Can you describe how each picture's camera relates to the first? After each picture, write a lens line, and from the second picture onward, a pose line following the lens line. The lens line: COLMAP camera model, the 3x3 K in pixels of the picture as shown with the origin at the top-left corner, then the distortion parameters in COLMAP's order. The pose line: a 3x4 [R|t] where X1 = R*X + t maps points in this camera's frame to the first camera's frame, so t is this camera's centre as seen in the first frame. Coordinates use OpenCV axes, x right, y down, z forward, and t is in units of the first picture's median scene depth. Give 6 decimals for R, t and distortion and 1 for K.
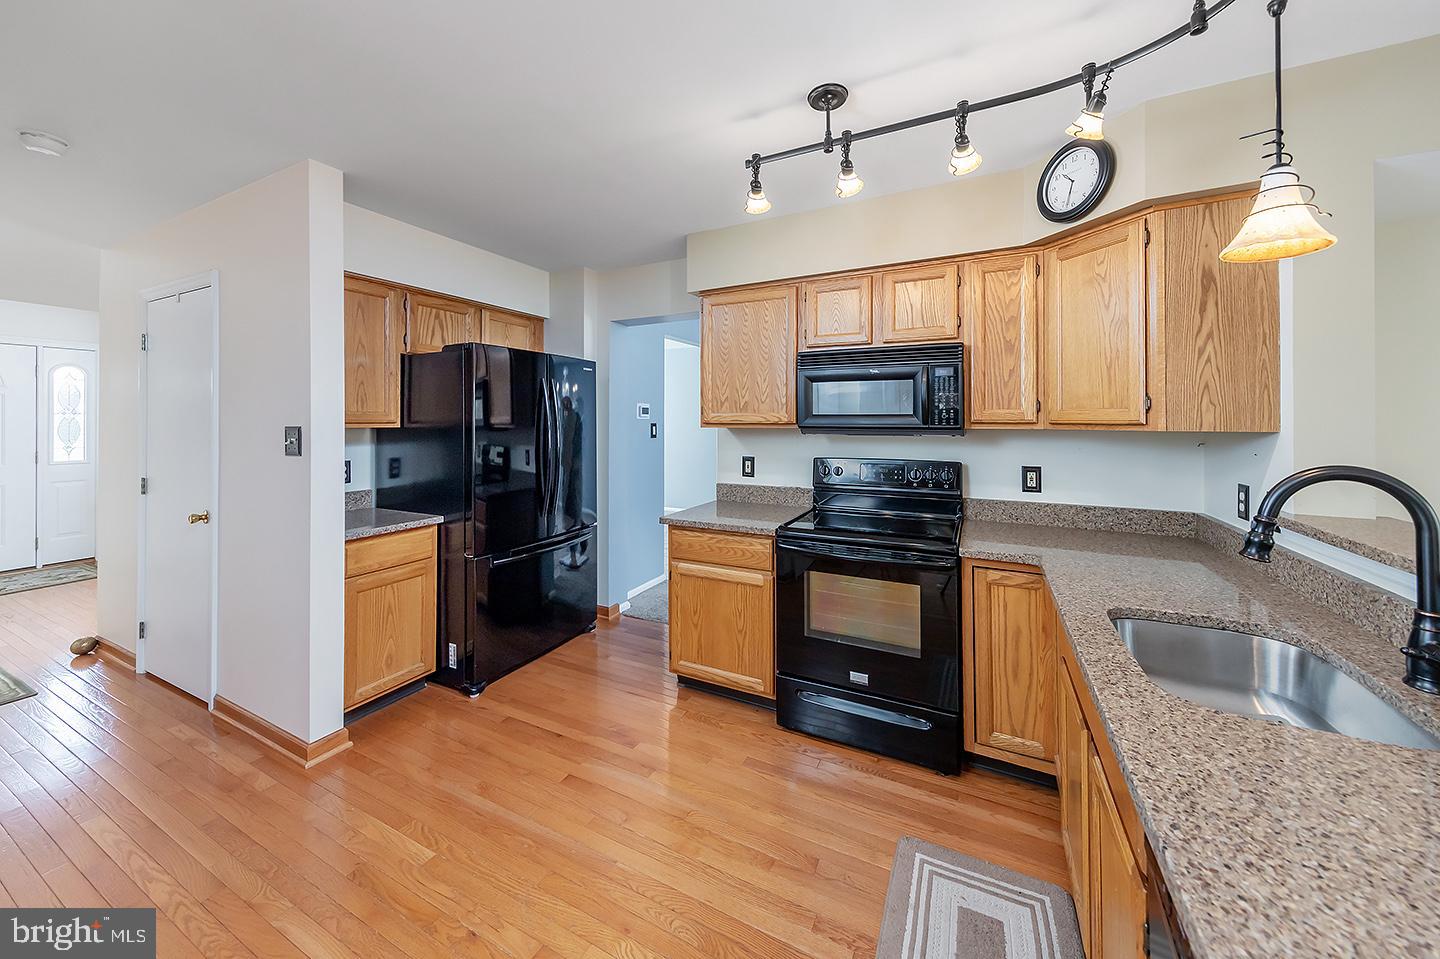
lens RADIAL K [[471.8, 0, 751.6], [0, 471.8, 392.8], [0, 0, 1]] dist [0.001180, 0.000002]
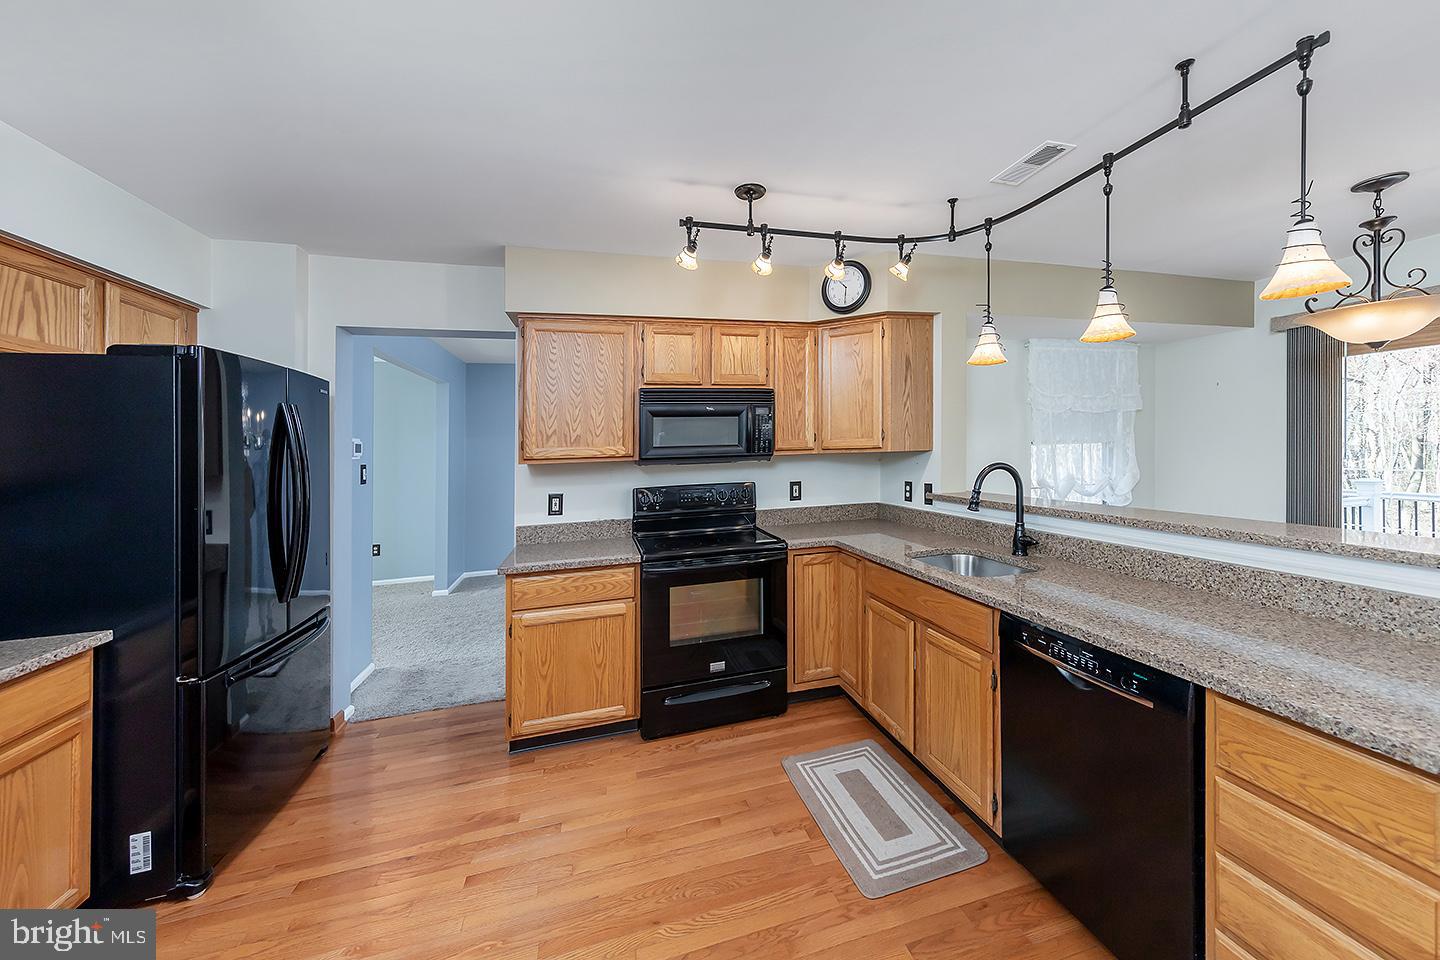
lens RADIAL K [[513.9, 0, 726.3], [0, 513.9, 425.7], [0, 0, 1]] dist [-0.001179, -0.000165]
pose [[0.759370, 0.005233, 0.650638, -0.575888], [-0.007266, 0.999974, 0.000438, -0.004664], [-0.650618, -0.005061, 0.759388, 0.003089]]
